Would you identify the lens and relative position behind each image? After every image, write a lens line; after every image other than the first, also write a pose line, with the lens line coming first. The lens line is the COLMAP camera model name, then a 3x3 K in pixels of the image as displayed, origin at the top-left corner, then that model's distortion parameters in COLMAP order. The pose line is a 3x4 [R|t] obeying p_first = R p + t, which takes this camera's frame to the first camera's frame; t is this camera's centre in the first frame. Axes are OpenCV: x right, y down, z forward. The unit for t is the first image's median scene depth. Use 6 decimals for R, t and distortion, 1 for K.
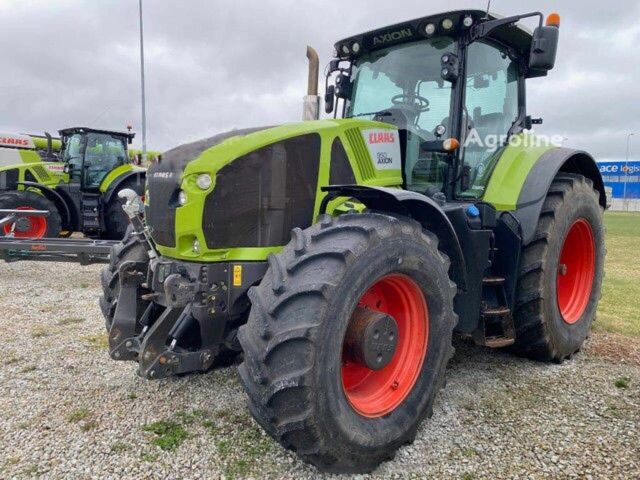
lens RADIAL K [[470.7, 0, 319.8], [0, 470.7, 238.6], [0, 0, 1]] dist [0.003730, 0.002527]
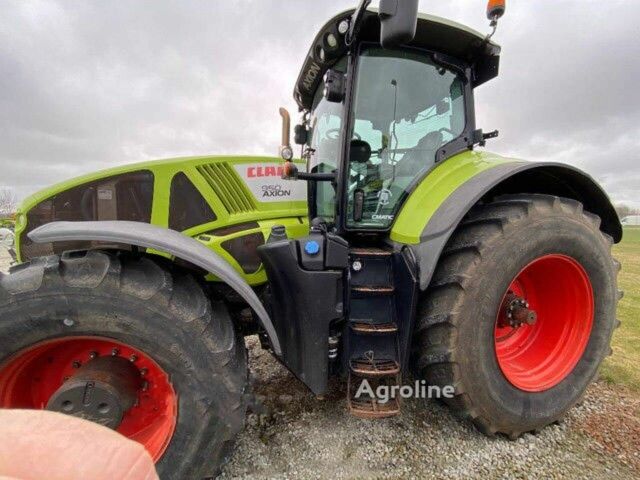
lens RADIAL K [[258.8, 0, 320.0], [0, 258.8, 239.3], [0, 0, 1]] dist [-0.007506, -0.000459]
pose [[0.888441, 0.012434, -0.458823, 0.465406], [-0.022148, 0.999630, -0.015796, -0.057176], [0.458457, 0.024196, 0.888387, 0.530367]]
